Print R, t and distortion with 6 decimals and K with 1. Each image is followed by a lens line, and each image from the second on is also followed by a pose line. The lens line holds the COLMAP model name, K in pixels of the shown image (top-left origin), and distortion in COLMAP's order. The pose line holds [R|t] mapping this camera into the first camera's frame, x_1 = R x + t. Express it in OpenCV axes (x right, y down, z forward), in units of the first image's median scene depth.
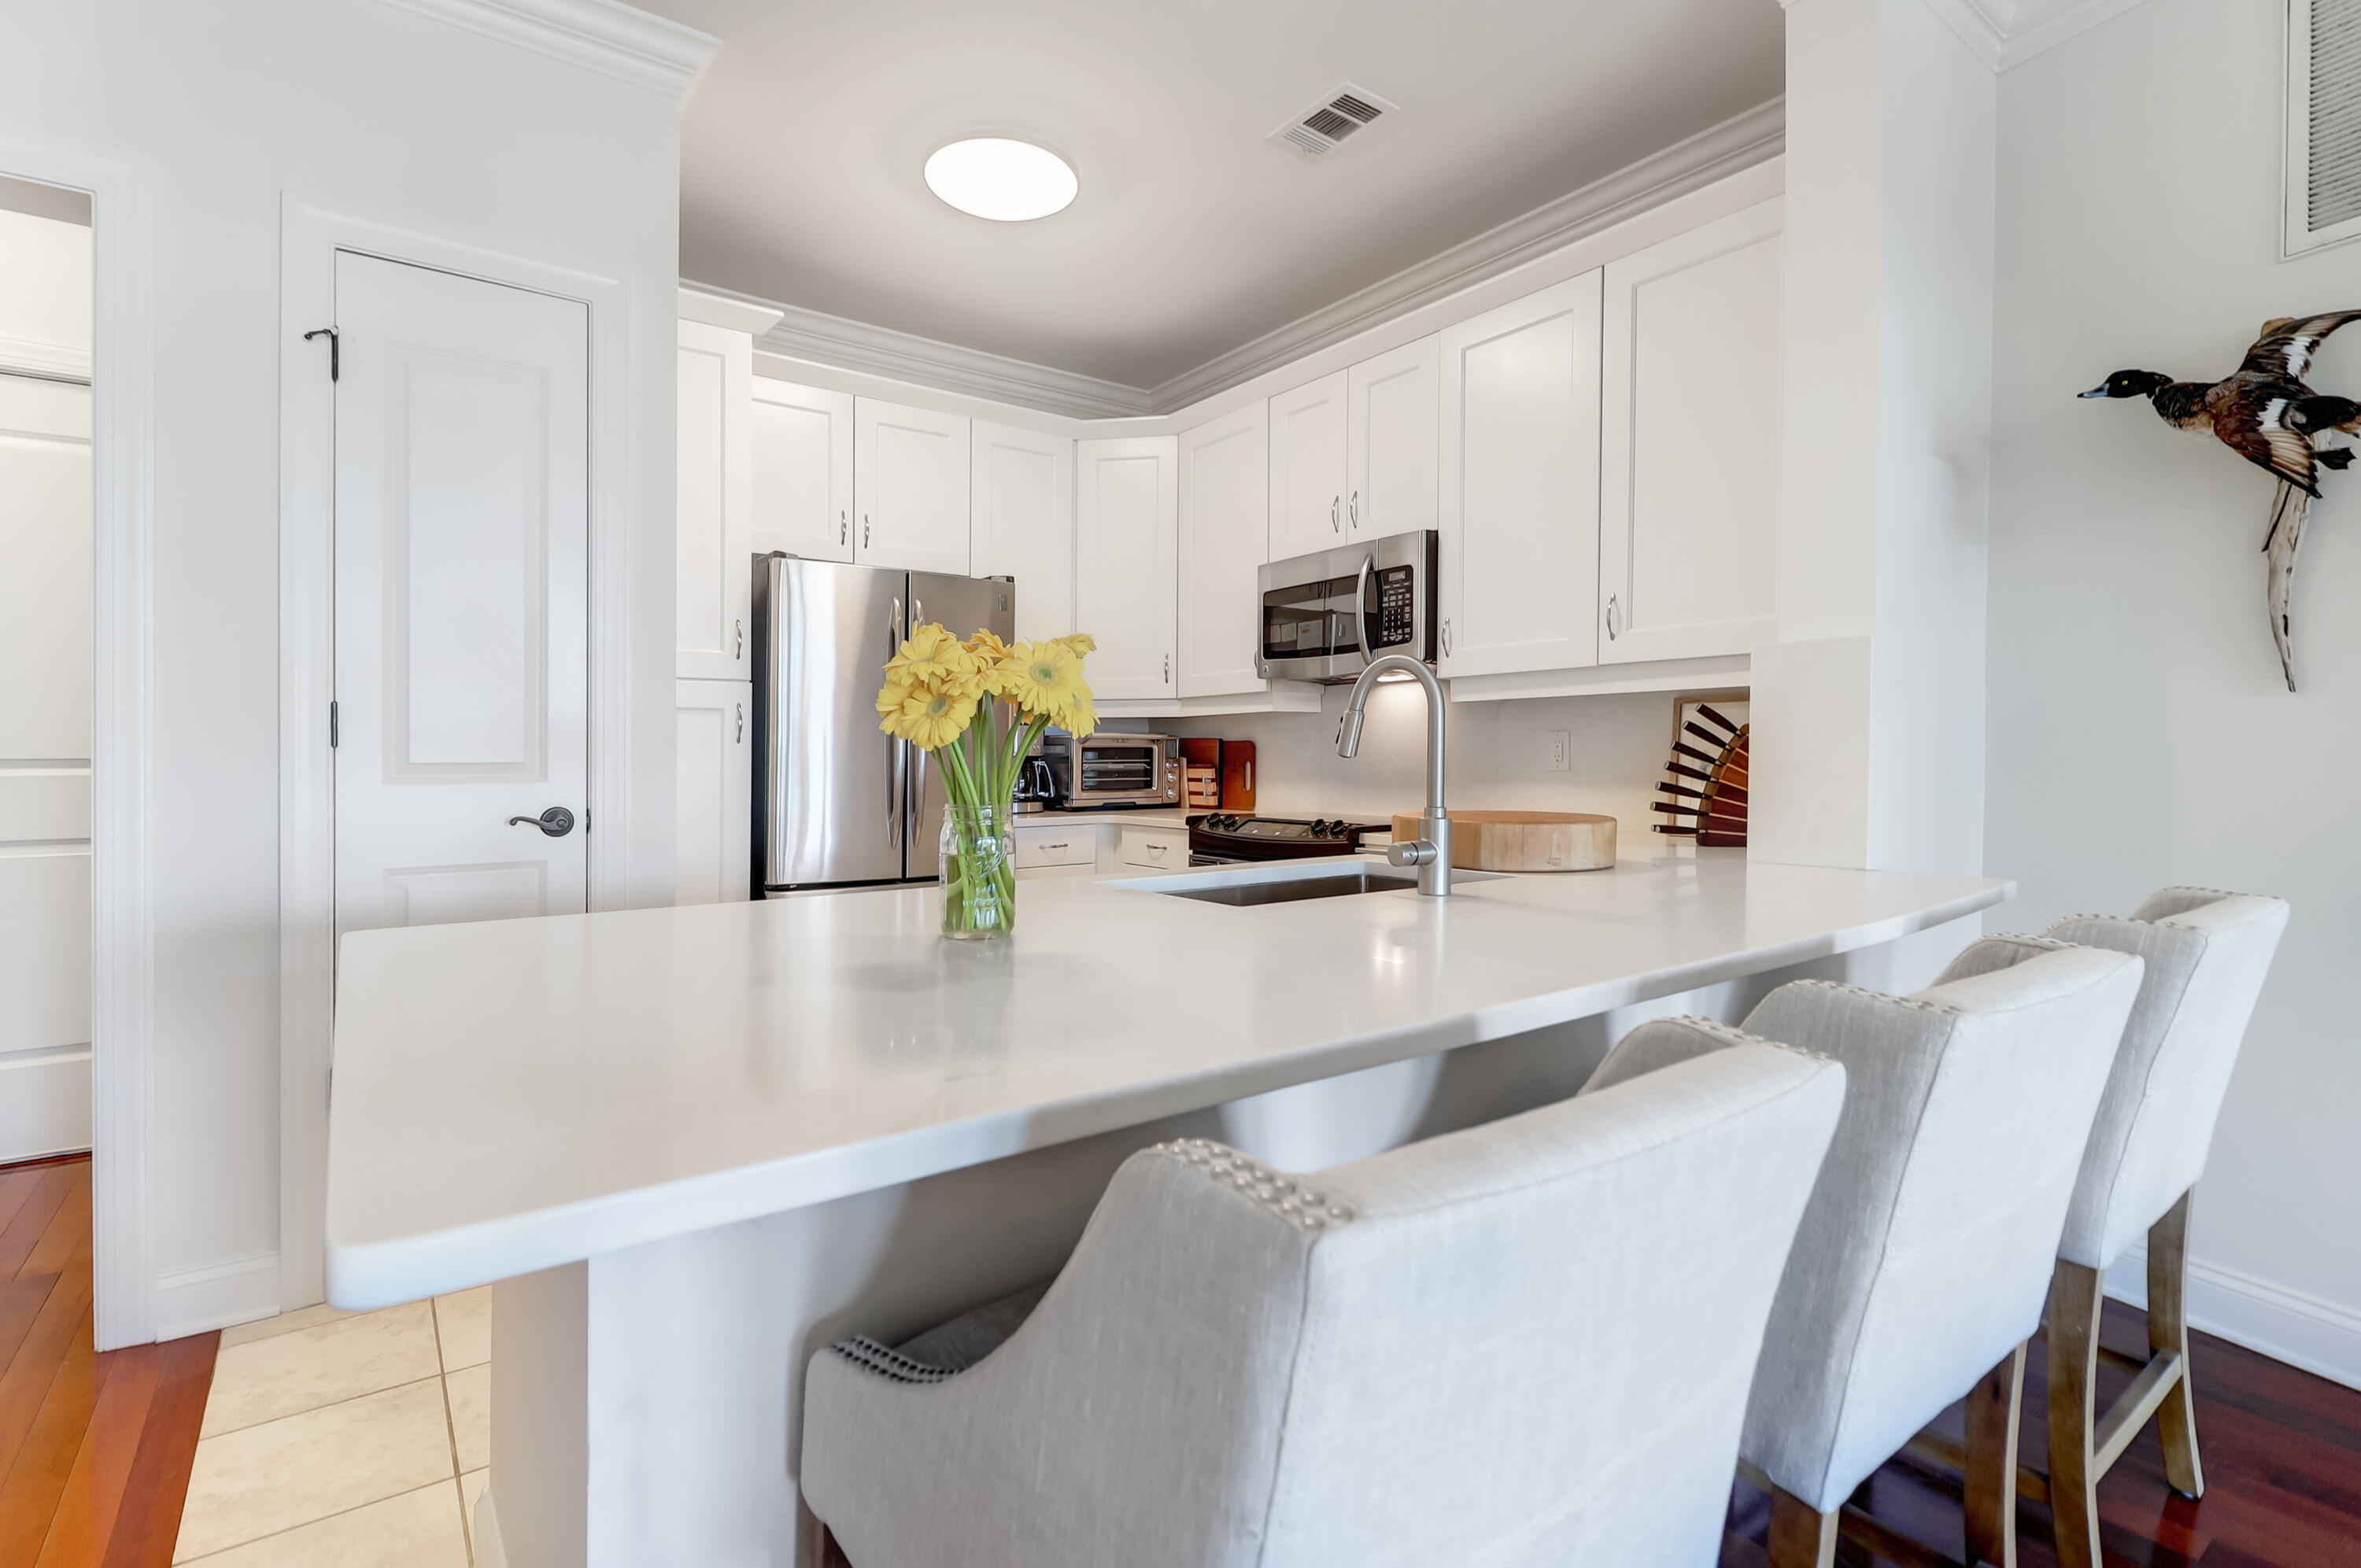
lens RADIAL K [[1097.6, 0, 1136.9], [0, 1097.6, 764.3], [0, 0, 1]] dist [0.001437, -0.008772]
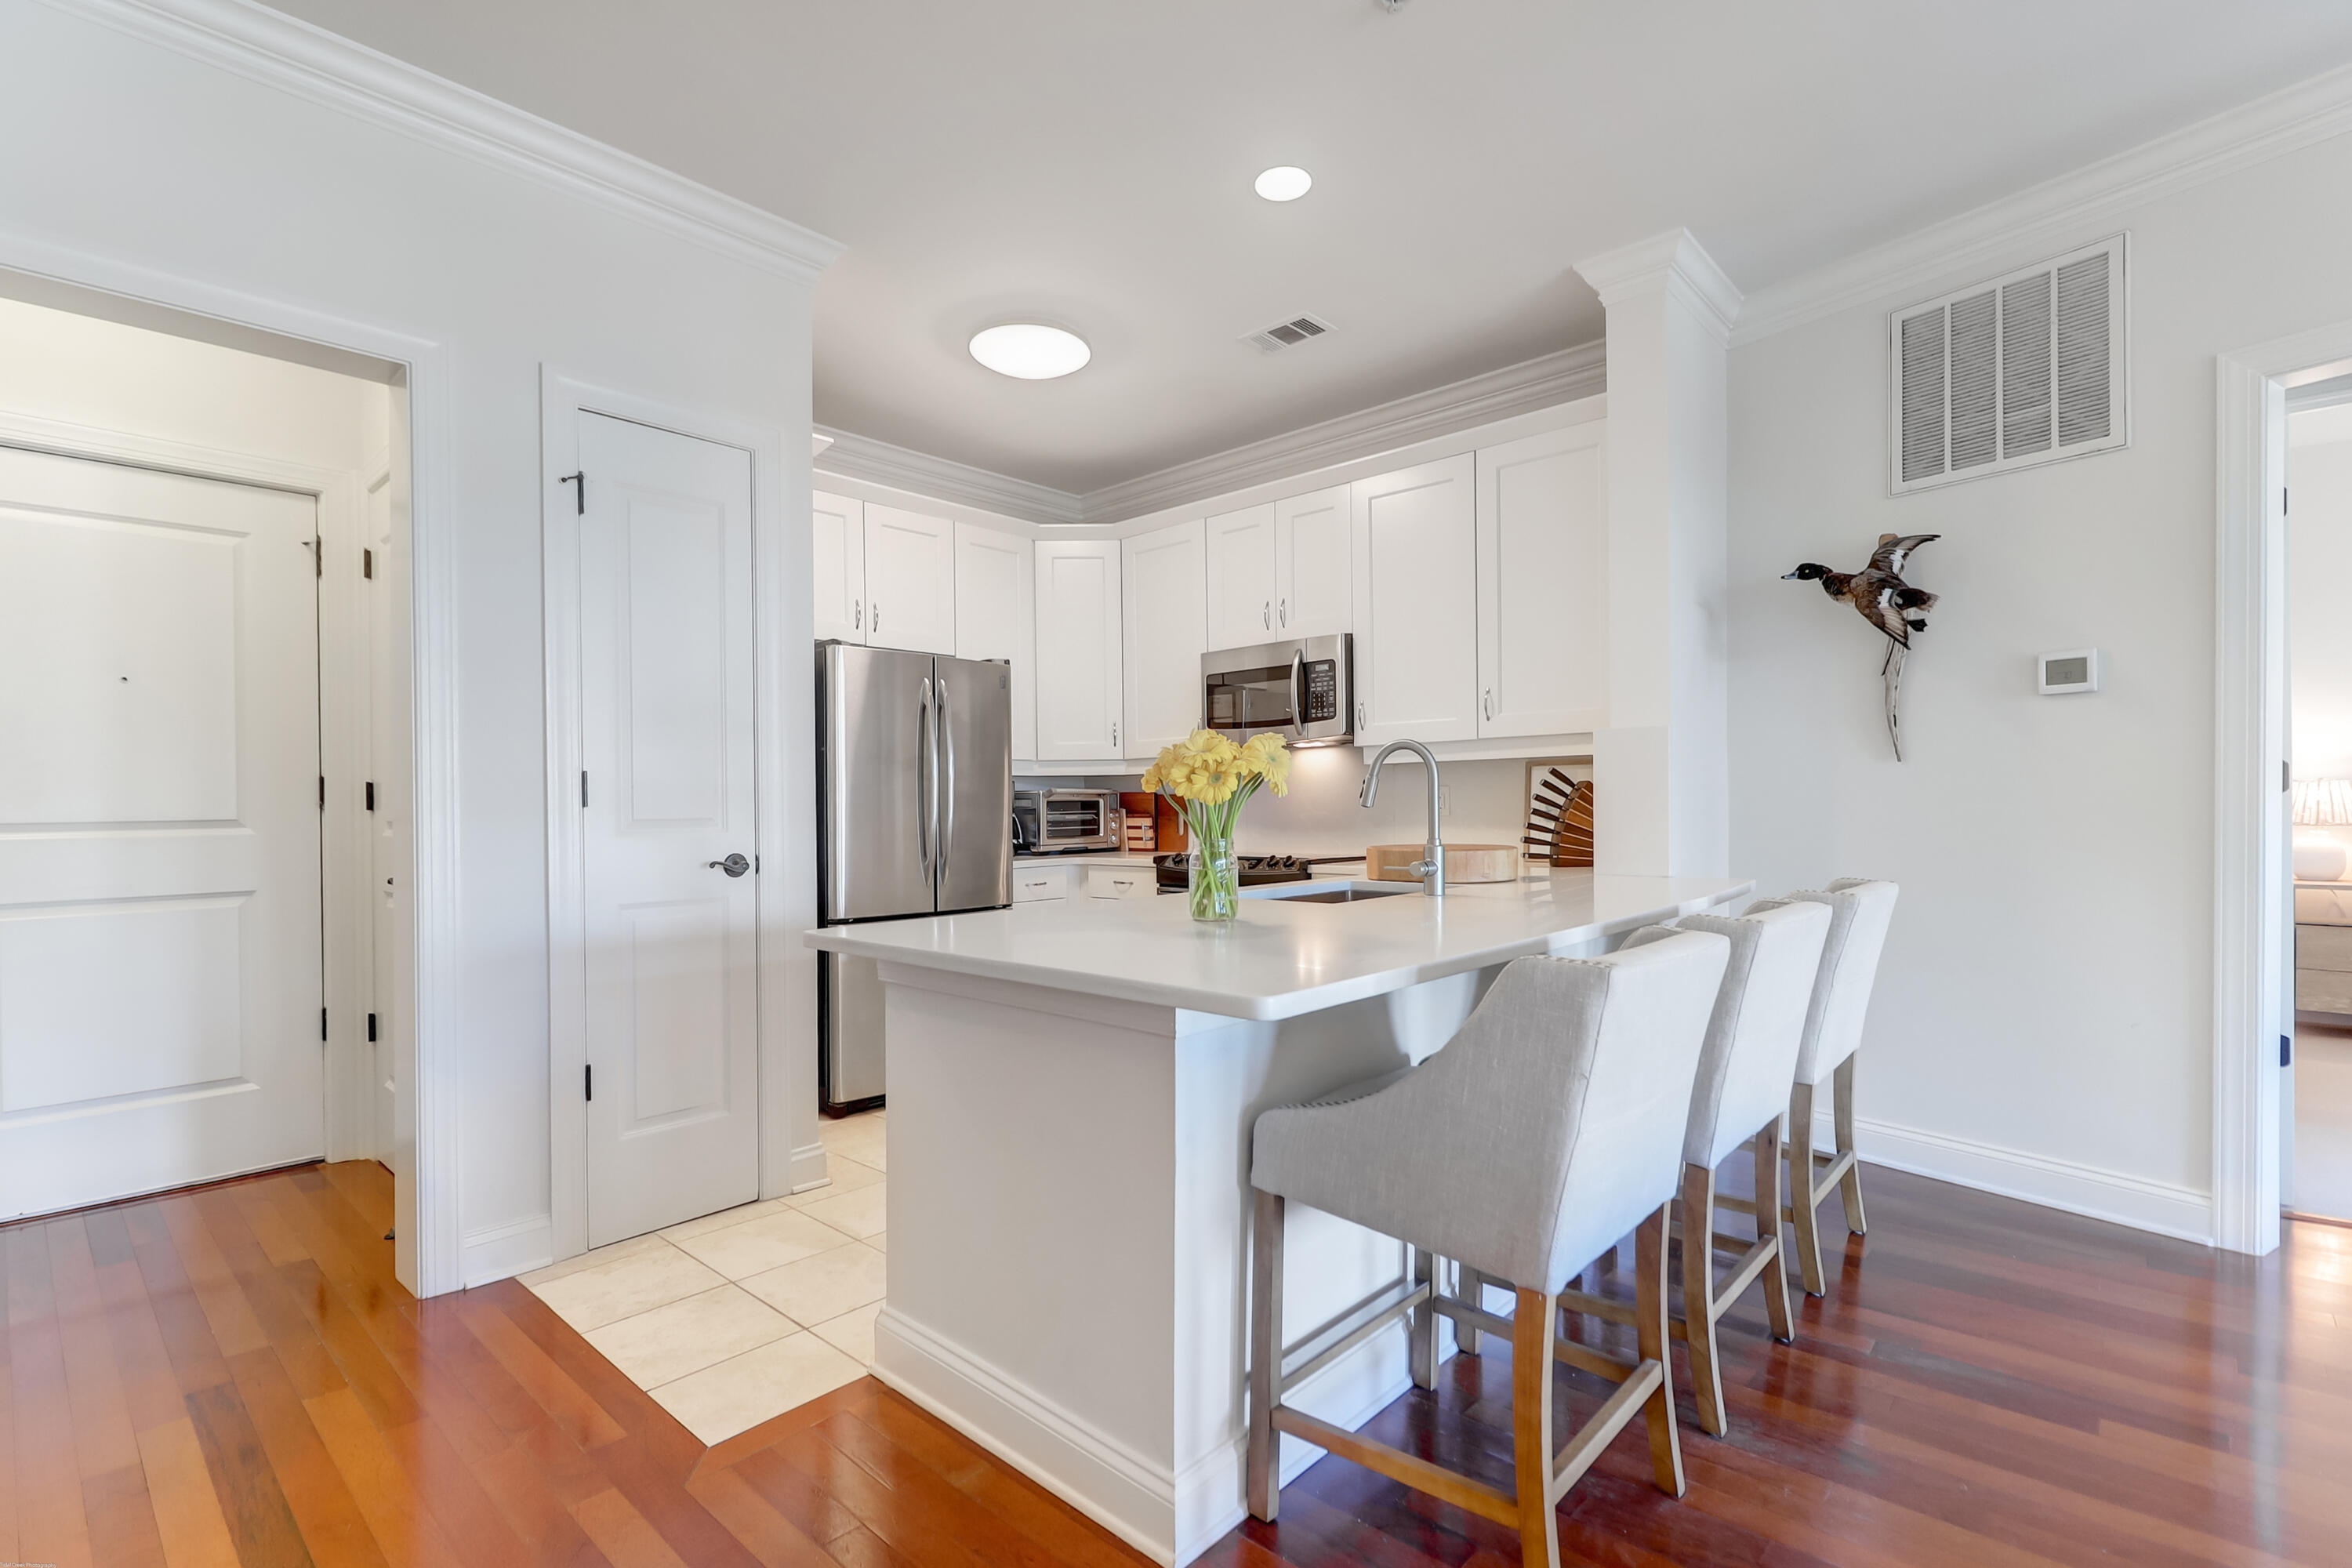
lens RADIAL K [[1078.9, 0, 1166.7], [0, 1078.9, 791.1], [0, 0, 1]] dist [-0.000764, -0.017860]
pose [[0.978365, -0.007195, 0.206763, -0.244785], [0.011808, 0.999708, -0.021085, -0.000188], [-0.206551, 0.023071, 0.978164, -0.245691]]
